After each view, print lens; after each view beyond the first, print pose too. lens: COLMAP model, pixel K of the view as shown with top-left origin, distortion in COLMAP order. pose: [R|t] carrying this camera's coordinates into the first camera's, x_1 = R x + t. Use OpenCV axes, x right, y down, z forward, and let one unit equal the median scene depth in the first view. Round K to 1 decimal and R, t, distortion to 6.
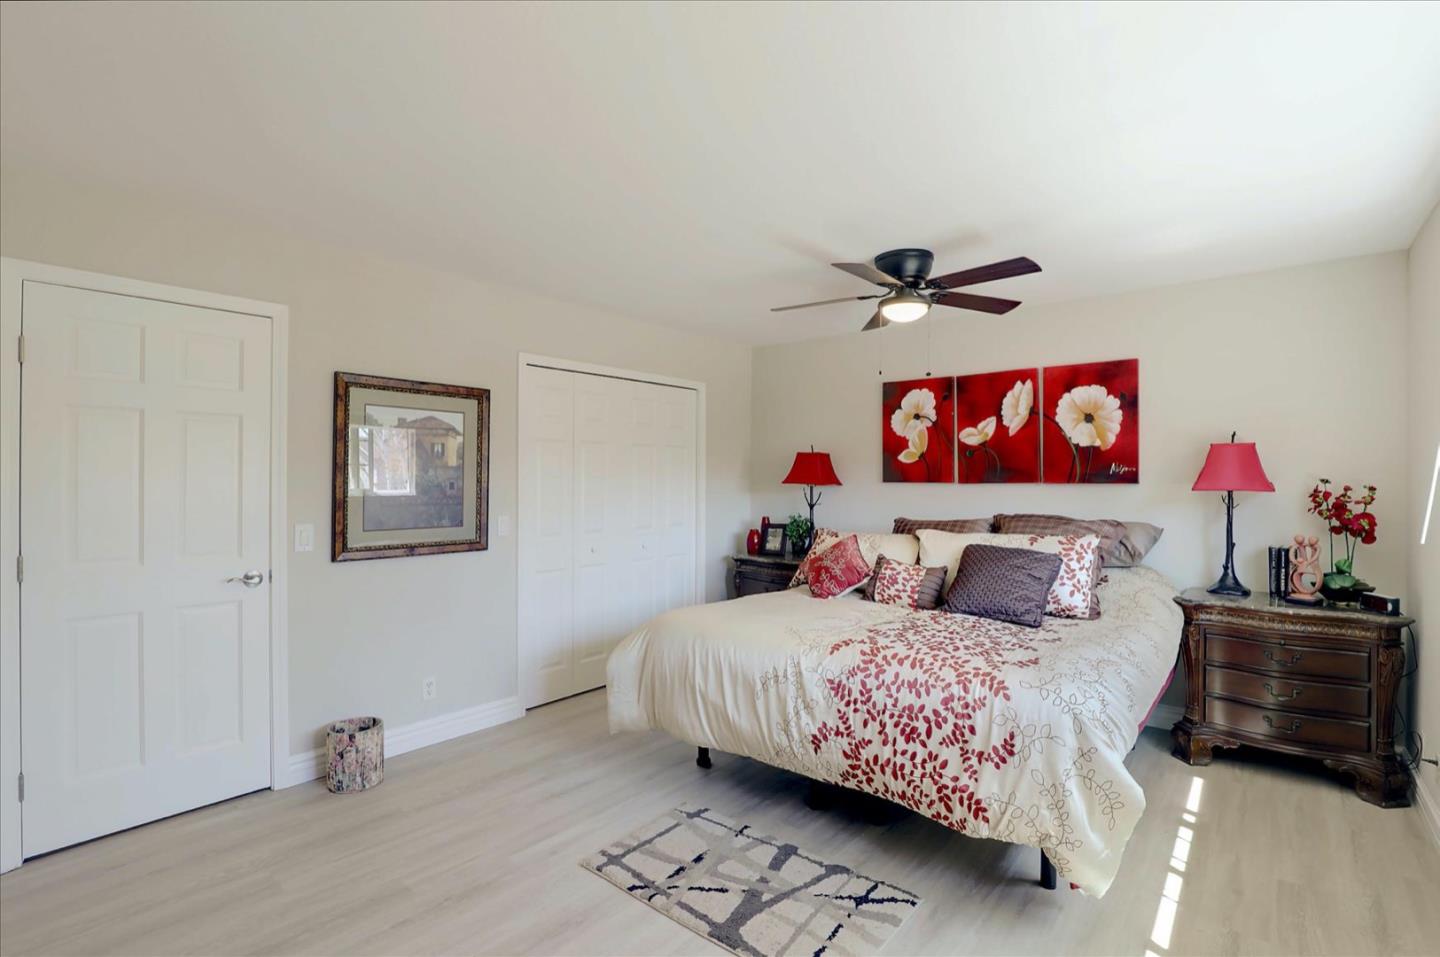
lens RADIAL K [[680.7, 0, 733.8], [0, 680.7, 475.5], [0, 0, 1]] dist [-0.023911, -0.000157]
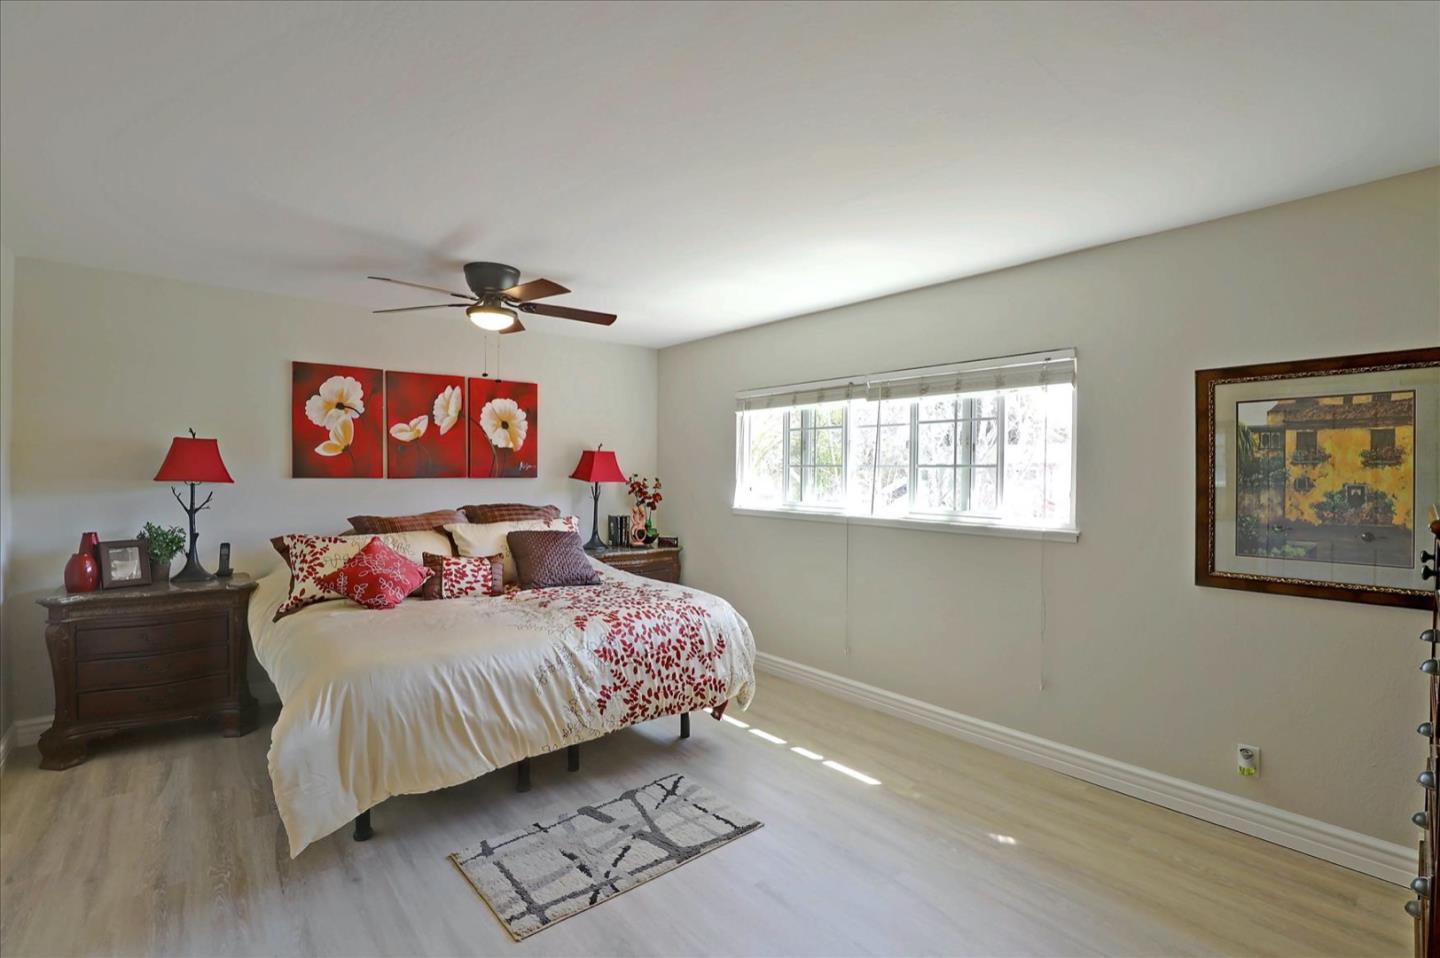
lens RADIAL K [[680.7, 0, 733.8], [0, 680.7, 476.0], [0, 0, 1]] dist [-0.023911, -0.000157]
pose [[0.151686, -0.009175, 0.988386, -0.893175], [-0.010330, 0.999888, 0.010867, -0.012370], [-0.988375, -0.011858, 0.151574, 0.543974]]
